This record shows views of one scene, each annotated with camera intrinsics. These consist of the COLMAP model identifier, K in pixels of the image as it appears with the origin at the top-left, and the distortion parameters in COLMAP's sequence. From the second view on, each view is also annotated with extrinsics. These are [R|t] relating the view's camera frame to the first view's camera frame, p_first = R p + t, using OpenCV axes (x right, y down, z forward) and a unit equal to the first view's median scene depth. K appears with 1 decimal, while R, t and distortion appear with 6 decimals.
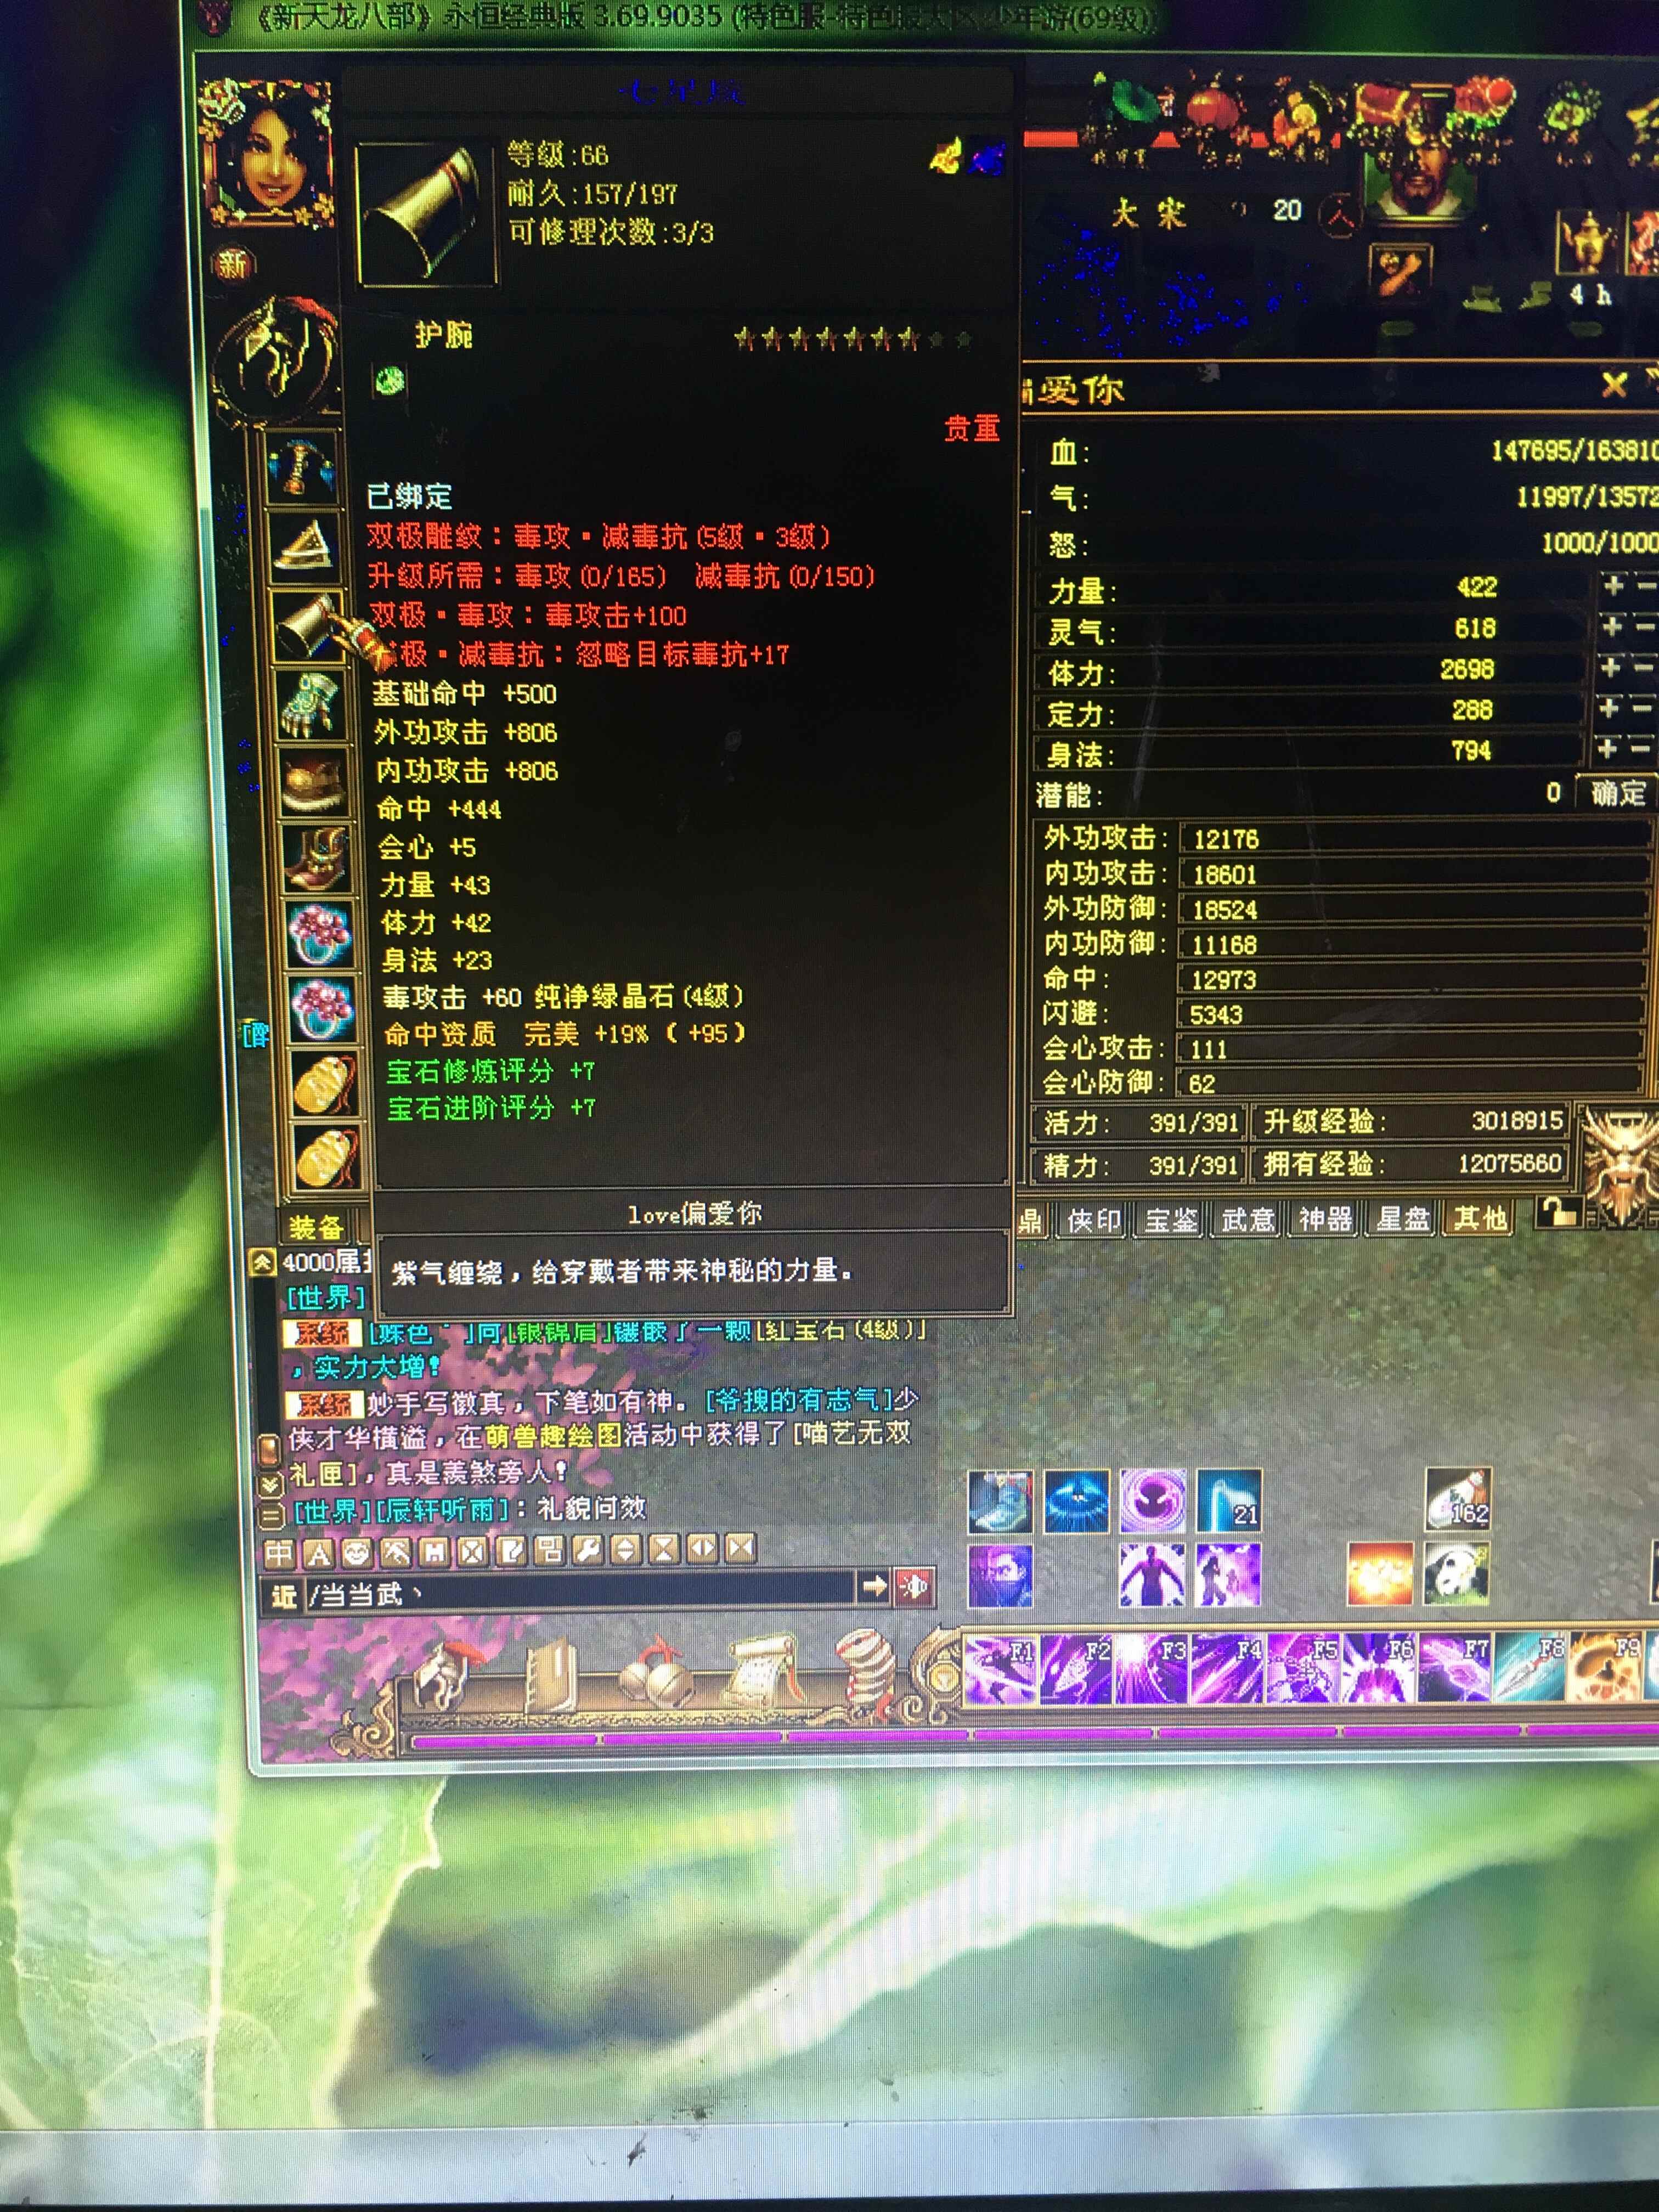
lens RADIAL K [[1950.6, 0, 835.8], [0, 1950.6, 1120.1], [0, 0, 1]] dist [0.076193, -0.147352]
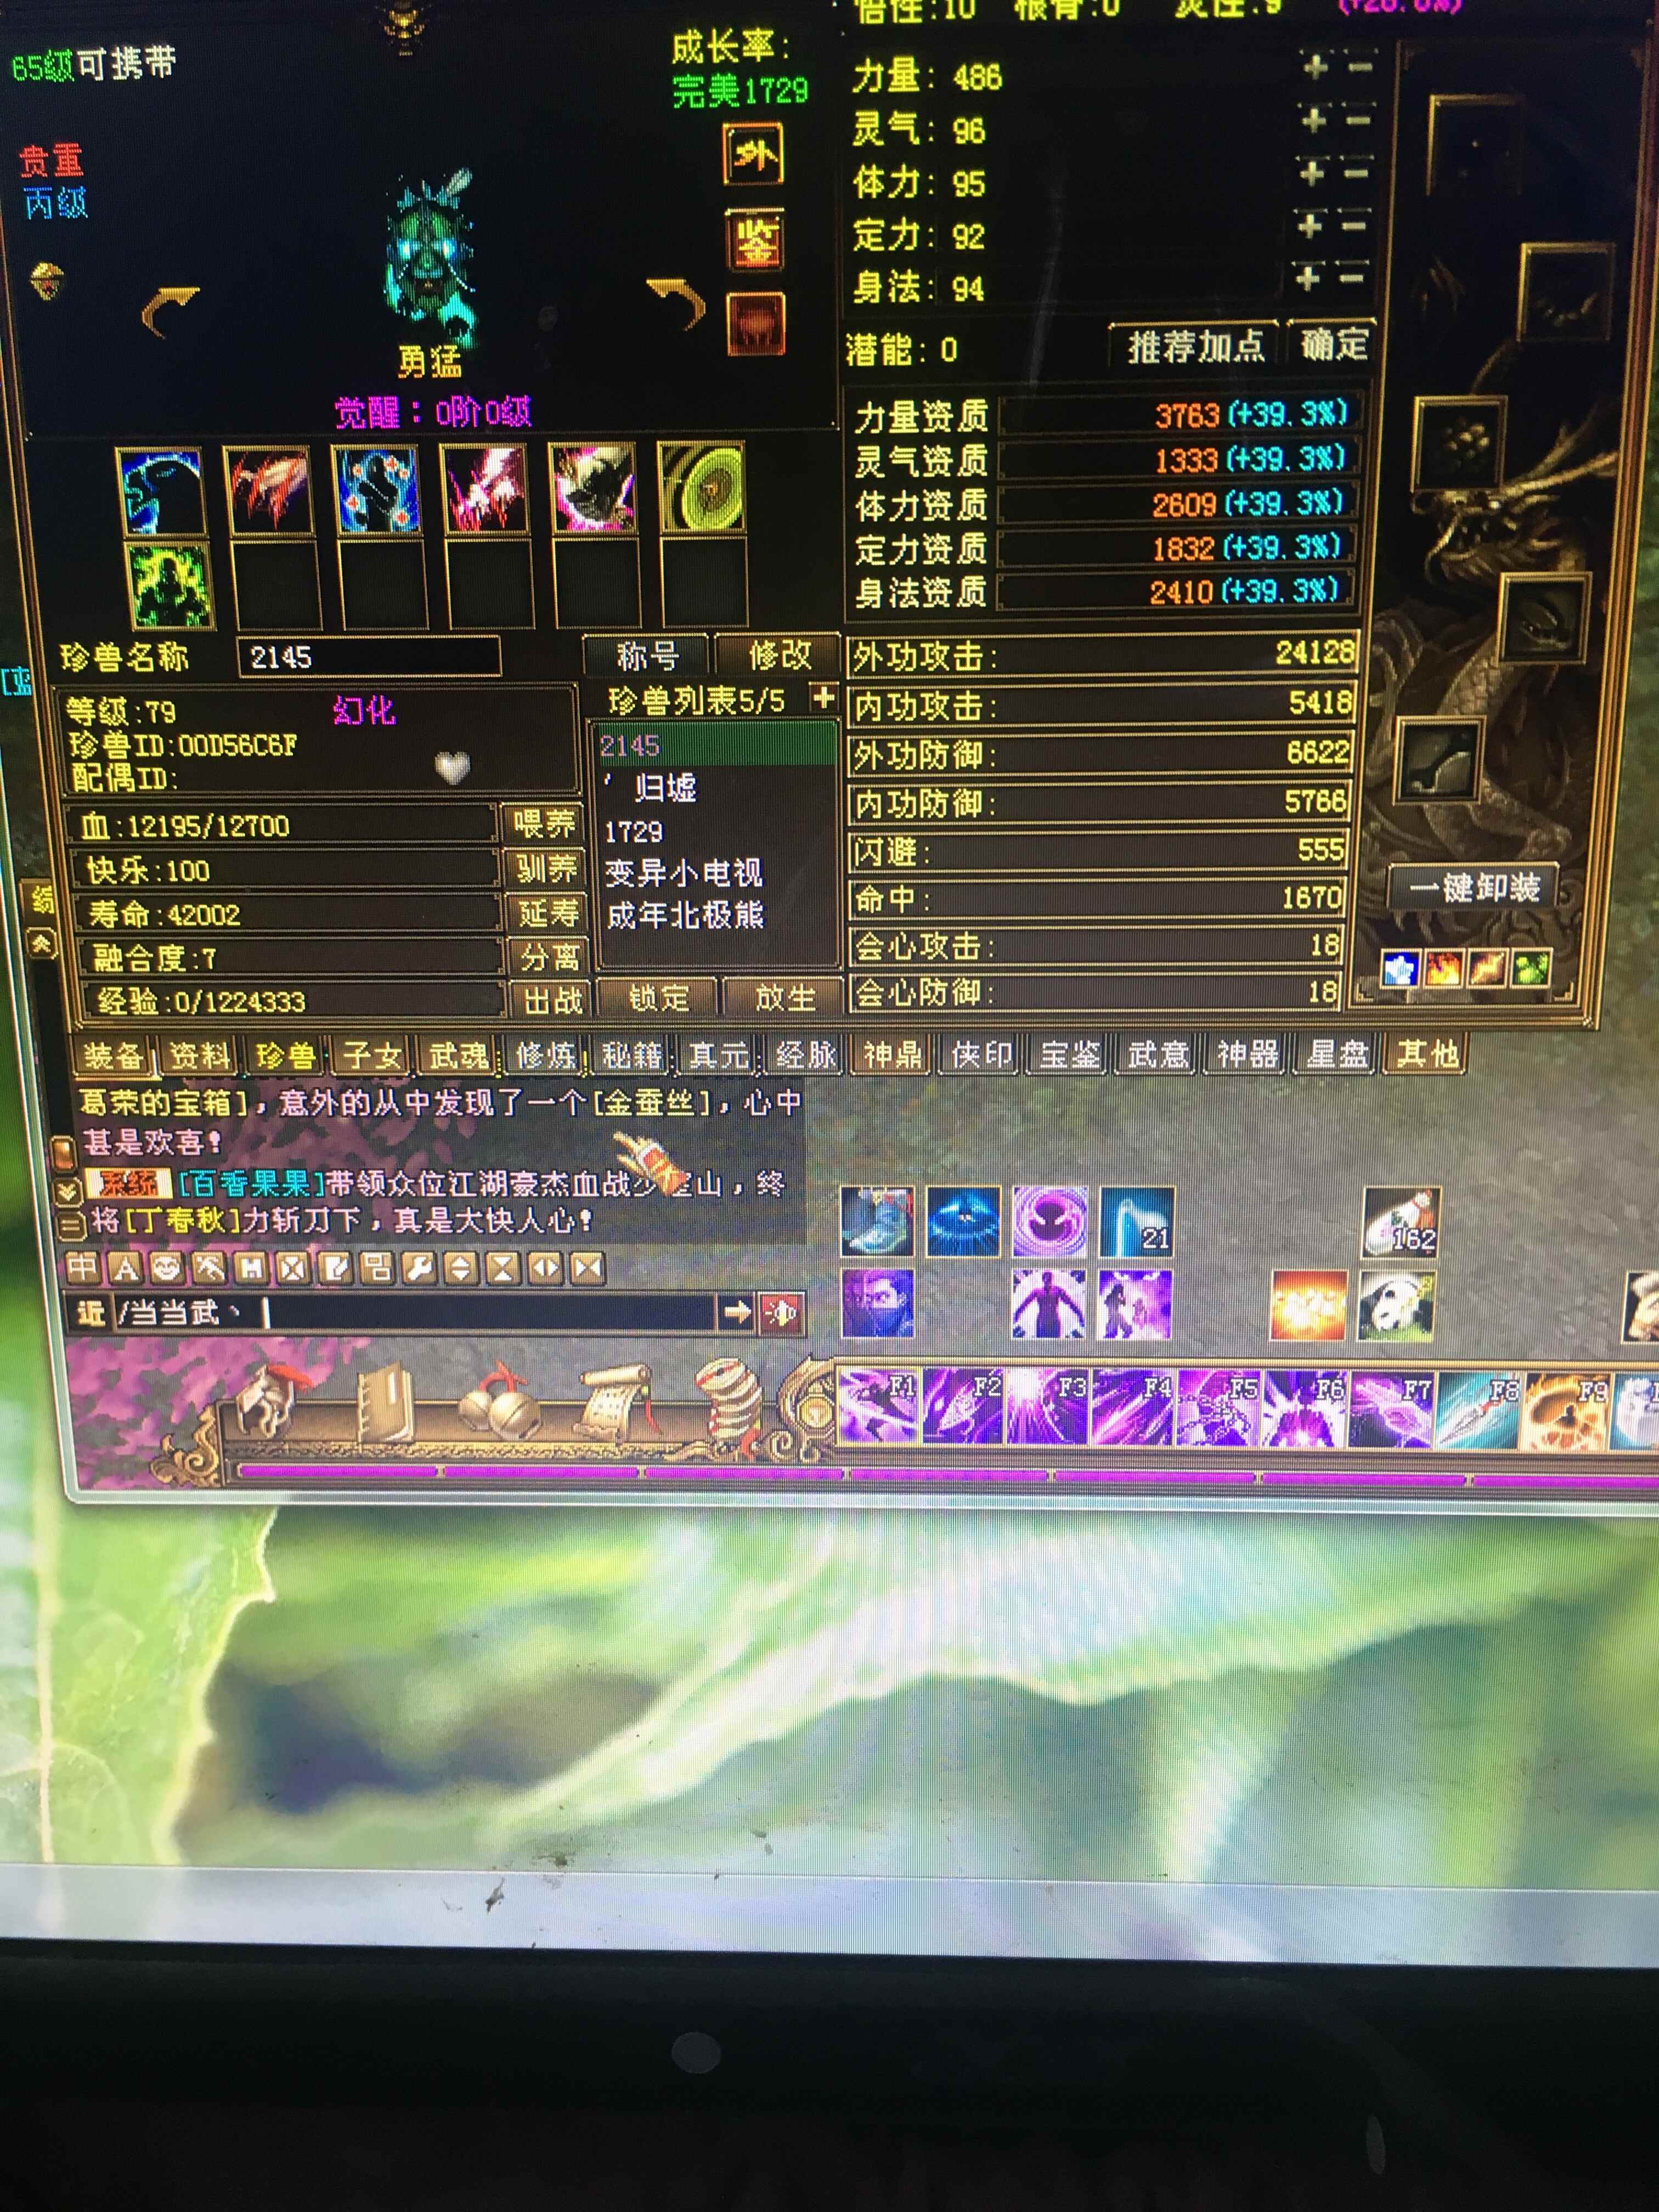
lens RADIAL K [[1950.6, 0, 826.7], [0, 1950.6, 1119.1], [0, 0, 1]] dist [0.076193, -0.147352]
pose [[0.998220, 0.008459, -0.059042, 0.112323], [-0.001341, 0.992826, 0.119562, 0.042786], [0.059630, -0.119270, 0.991070, 0.124785]]
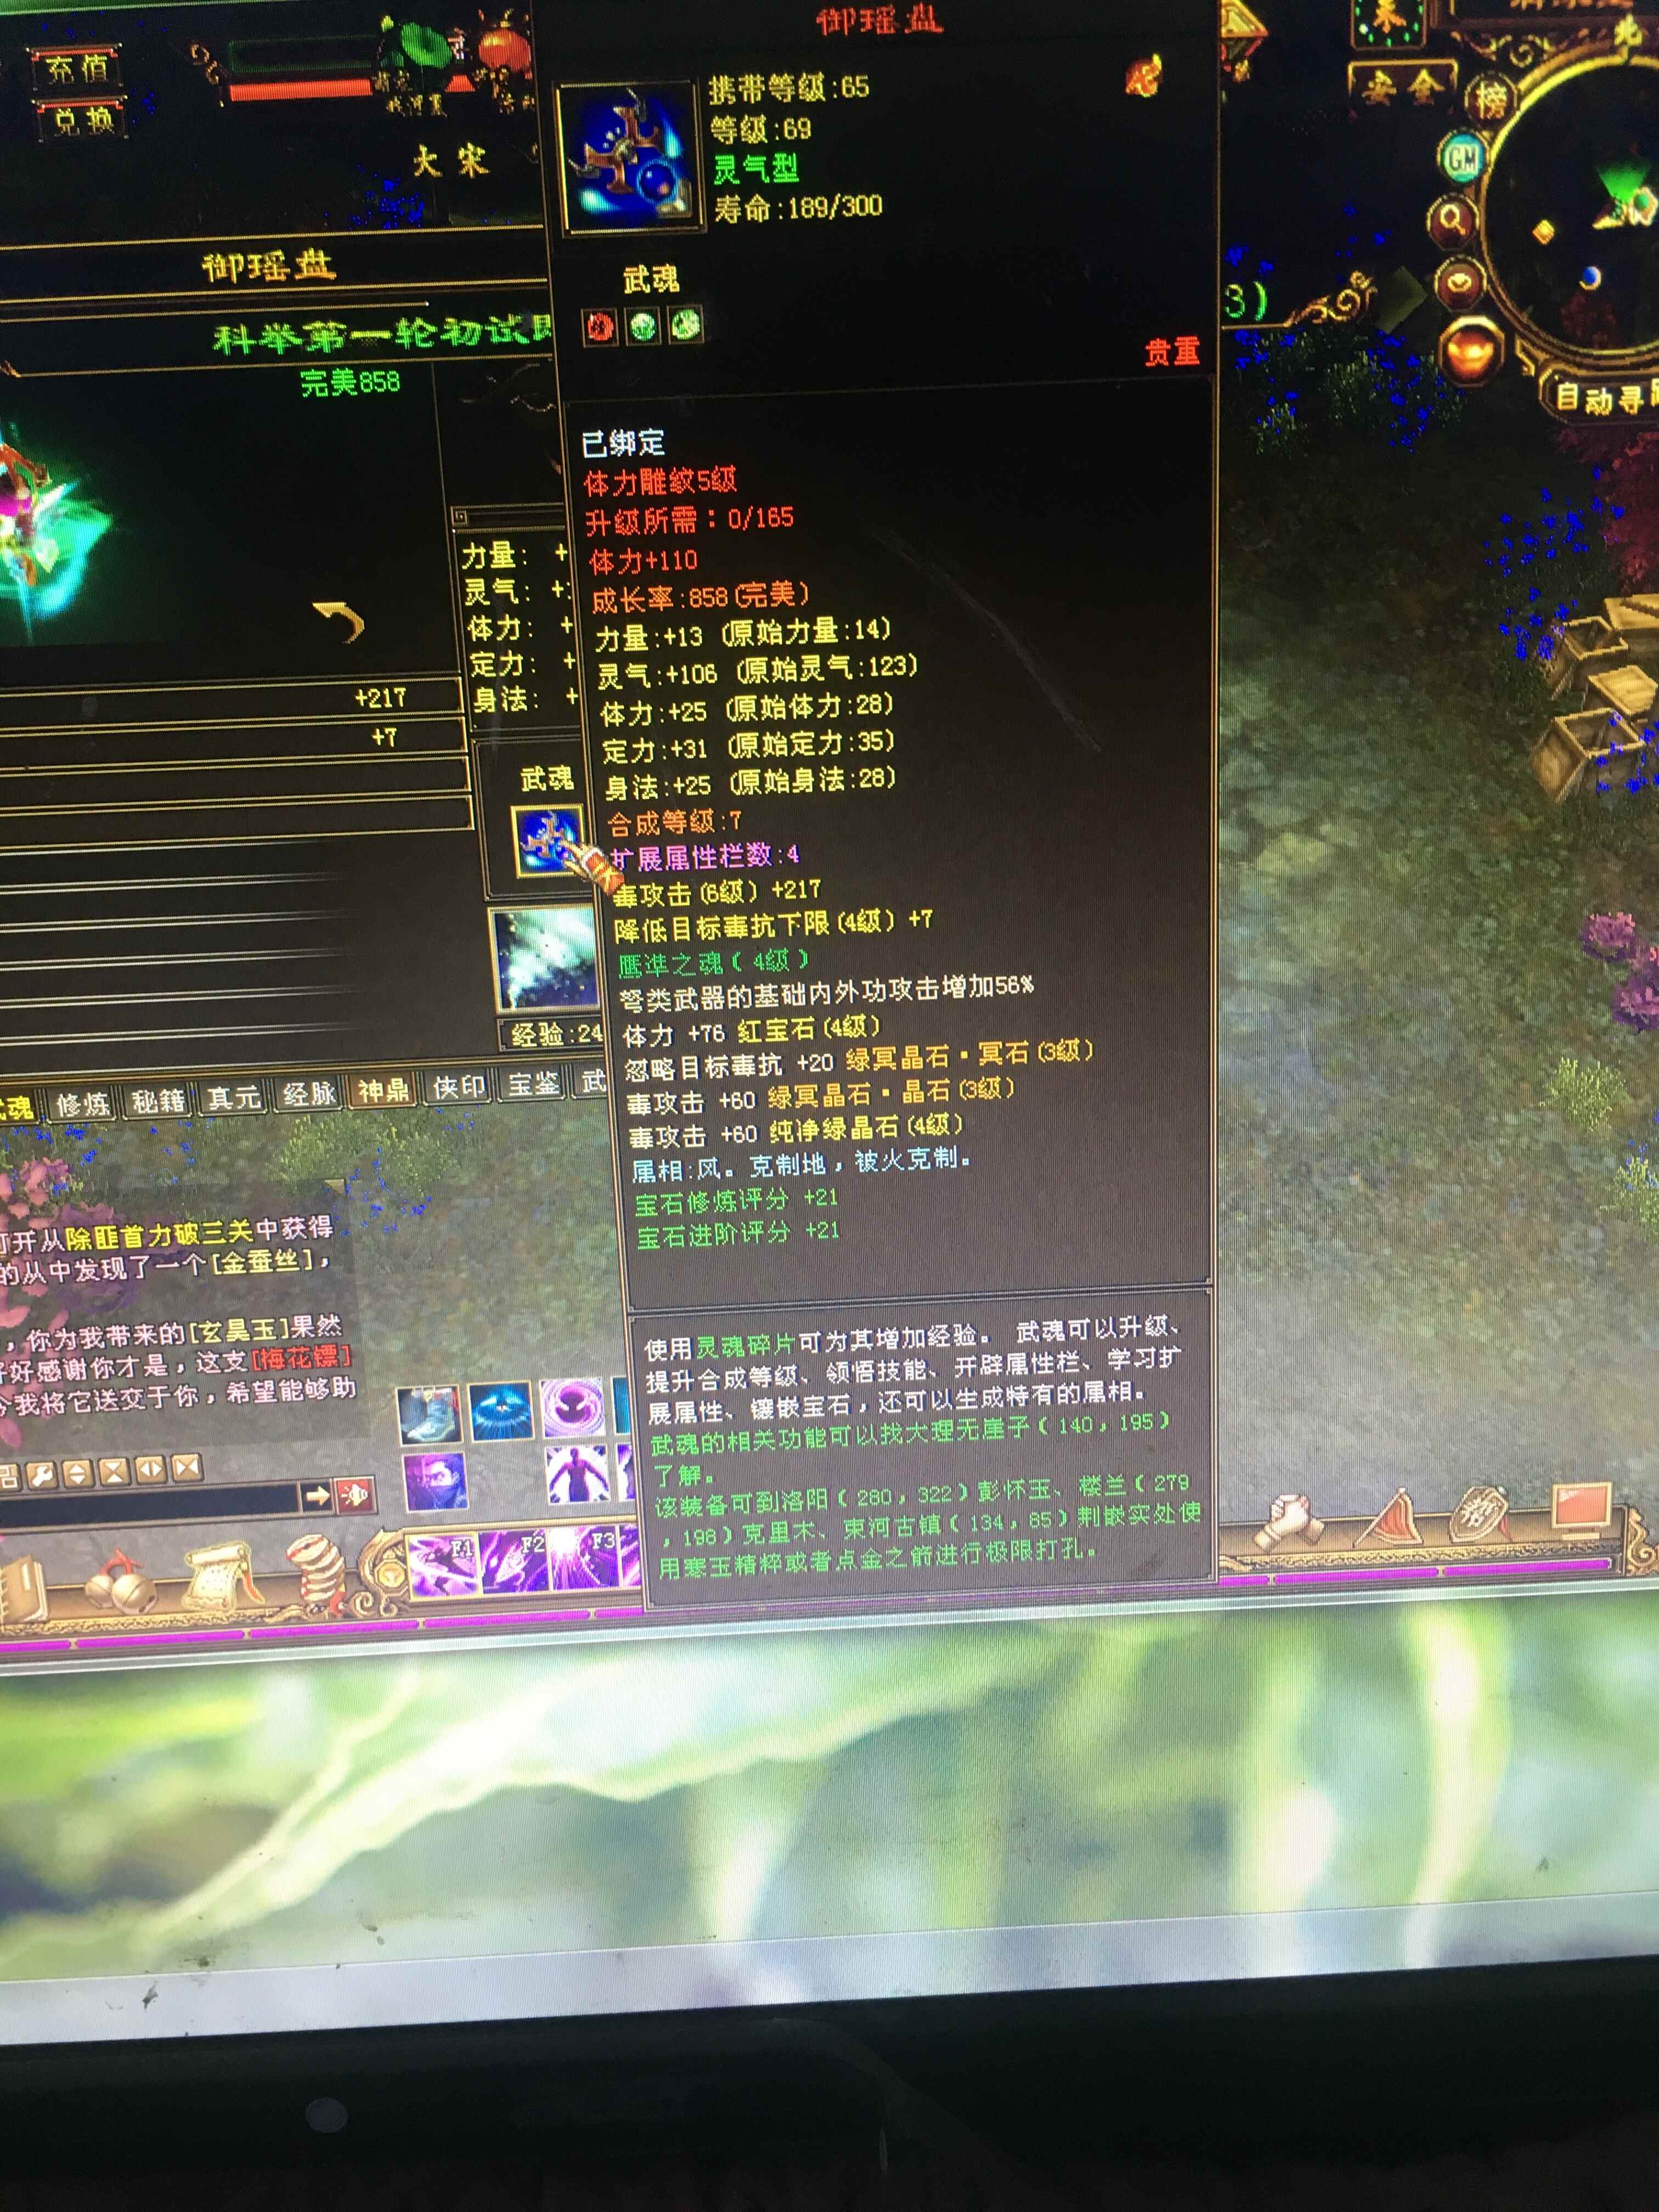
lens RADIAL K [[1950.6, 0, 838.8], [0, 1950.6, 1129.5], [0, 0, 1]] dist [0.076193, -0.147352]
pose [[0.999254, -0.038444, 0.003555, 0.307580], [0.037781, 0.992656, 0.114922, -0.073684], [-0.007947, -0.114702, 0.993368, -0.046209]]
